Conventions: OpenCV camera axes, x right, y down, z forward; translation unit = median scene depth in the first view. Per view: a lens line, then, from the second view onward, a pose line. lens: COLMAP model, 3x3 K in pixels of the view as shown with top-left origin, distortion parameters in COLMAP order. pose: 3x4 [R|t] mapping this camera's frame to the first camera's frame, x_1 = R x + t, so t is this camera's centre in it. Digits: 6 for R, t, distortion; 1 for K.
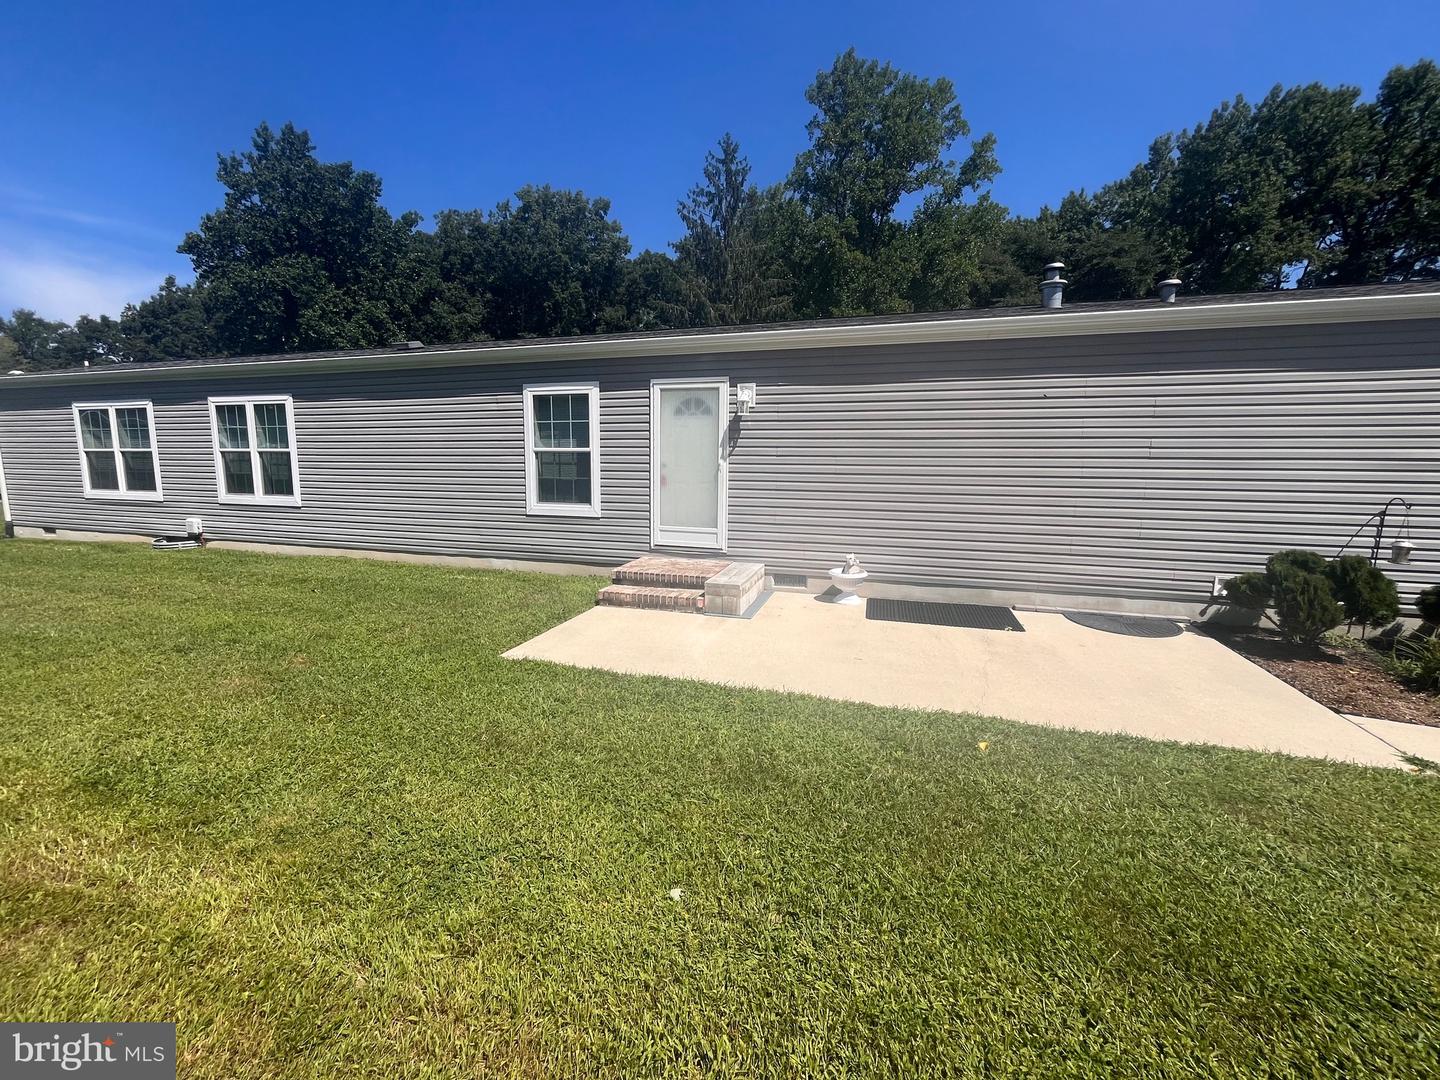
lens RADIAL K [[588.3, 0, 716.8], [0, 588.3, 539.9], [0, 0, 1]] dist [-0.005268, 0.000543]
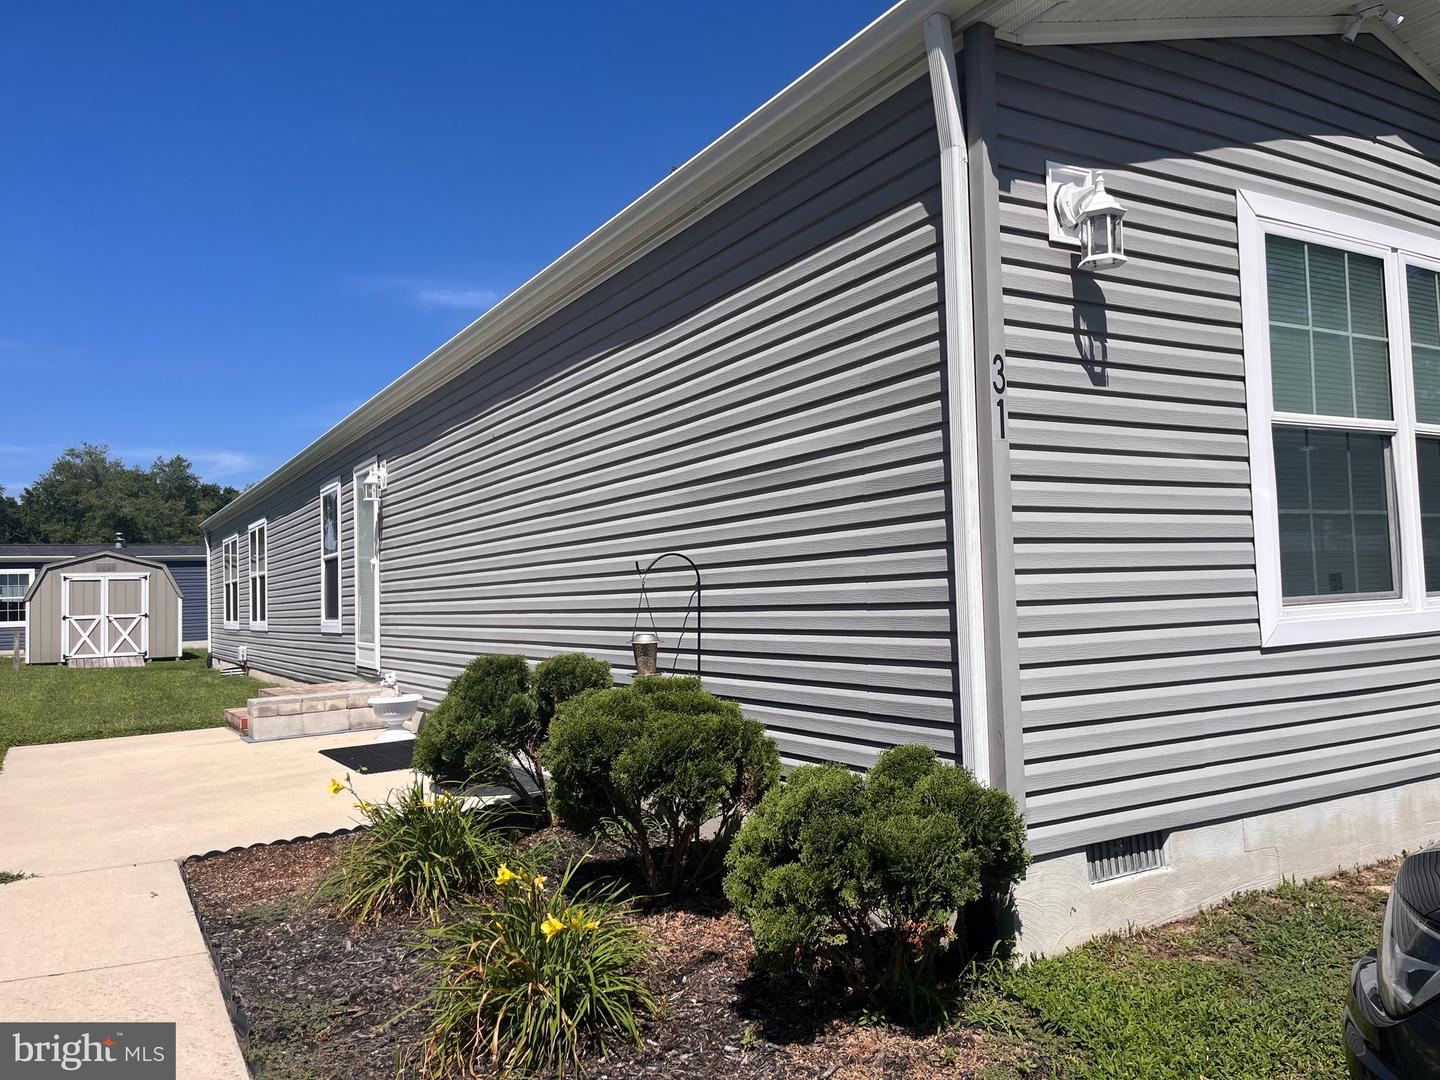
lens RADIAL K [[1088.0, 0, 719.8], [0, 1088.0, 553.8], [0, 0, 1]] dist [0.048116, -0.013591]
pose [[0.736327, -0.059125, -0.674038, 1.375966], [-0.054361, 0.987785, -0.146030, 0.051393], [0.674439, 0.144167, 0.724119, 0.245306]]
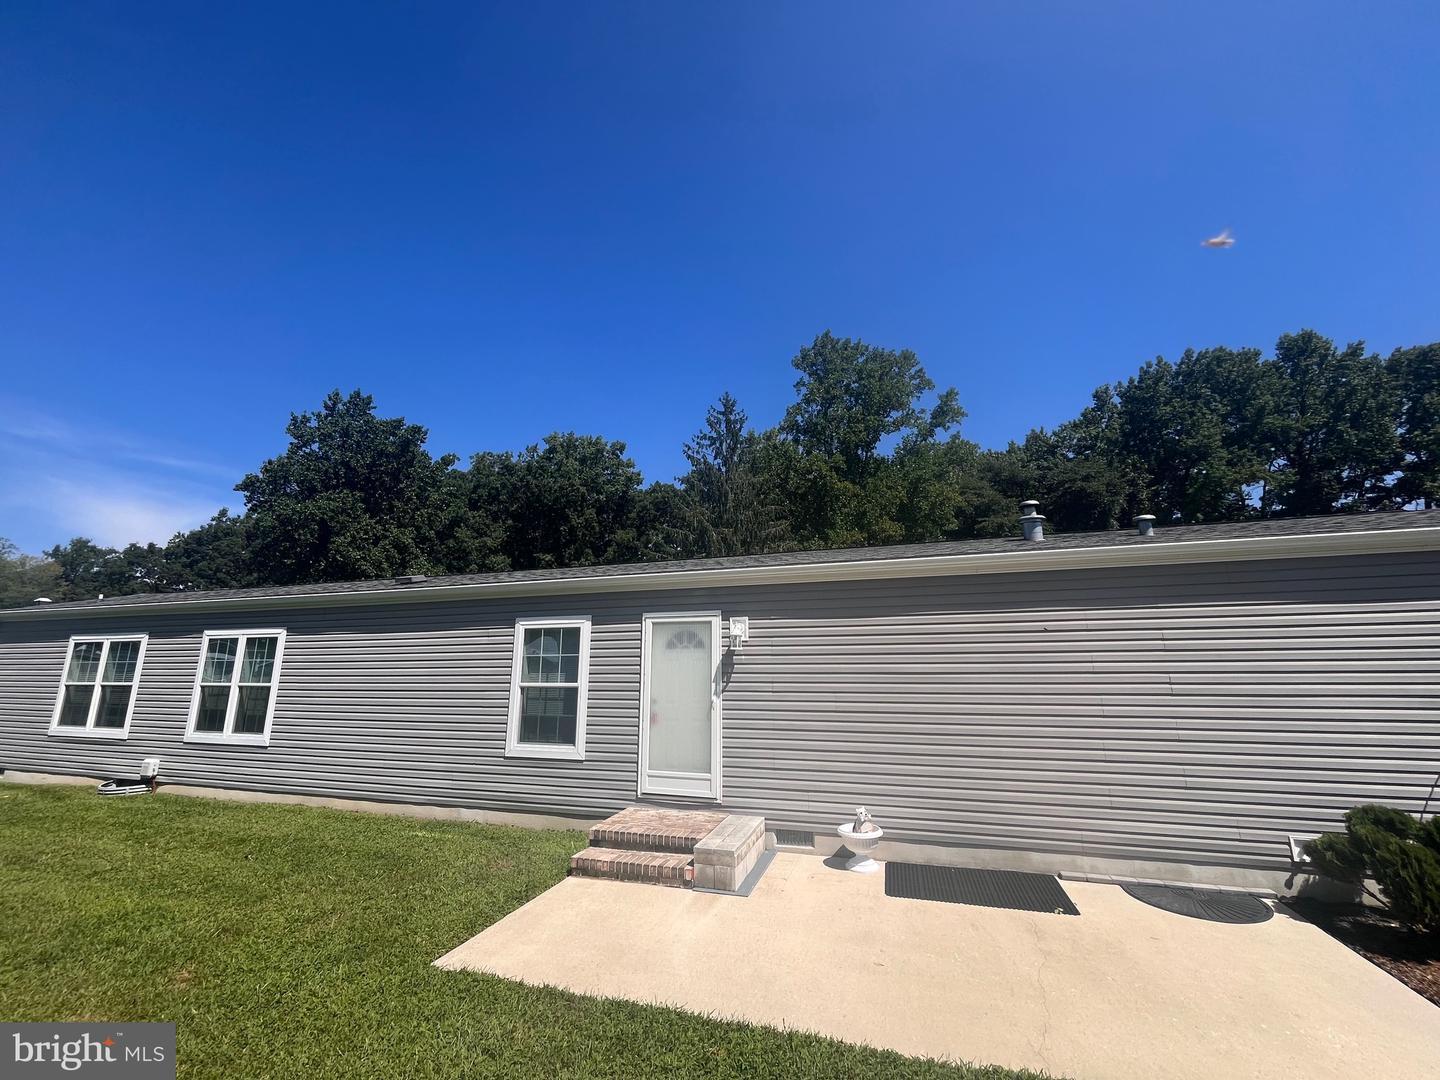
lens RADIAL K [[588.3, 0, 715.2], [0, 588.3, 537.1], [0, 0, 1]] dist [-0.005268, 0.000543]
pose [[0.999847, -0.013422, -0.011185, 0.023197], [0.008599, 0.935318, -0.353705, -0.042282], [0.015209, 0.353554, 0.935290, 0.027893]]
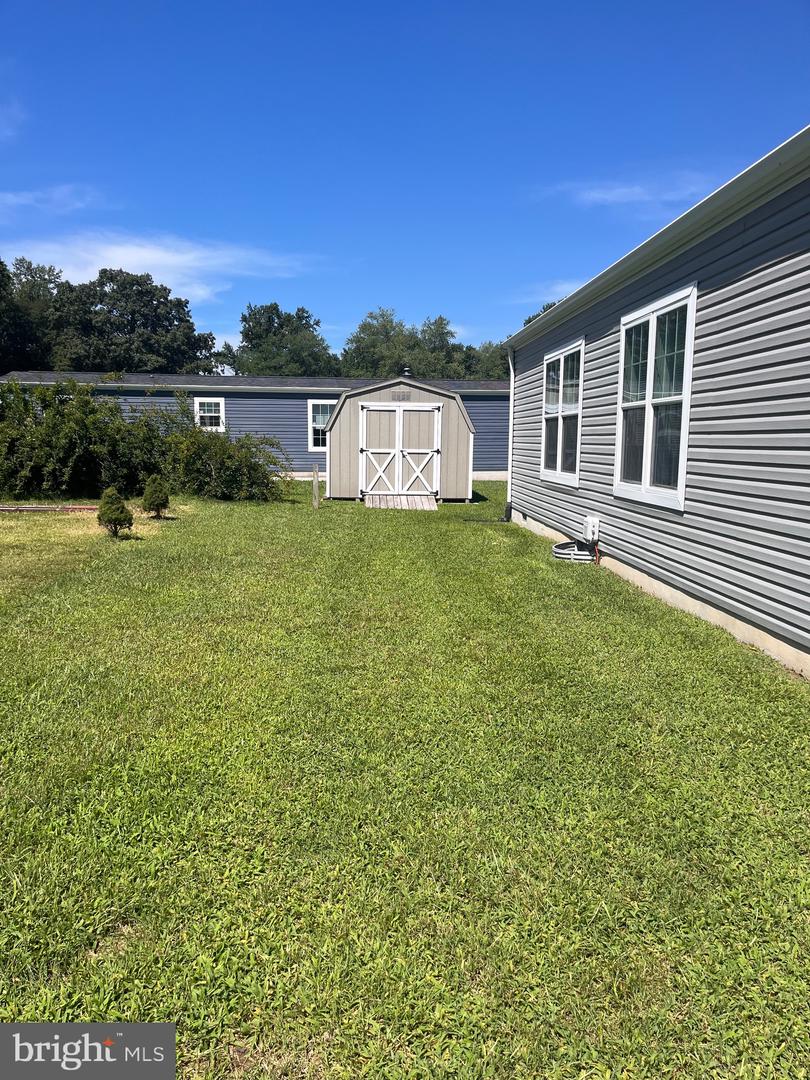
lens RADIAL K [[816.0, 0, 397.8], [0, 816.0, 549.4], [0, 0, 1]] dist [0.048116, -0.013591]
pose [[0.325455, 0.120112, -0.937898, -0.175549], [-0.131538, 0.988006, 0.080884, -0.065479], [0.936364, 0.097045, 0.337351, 0.716894]]
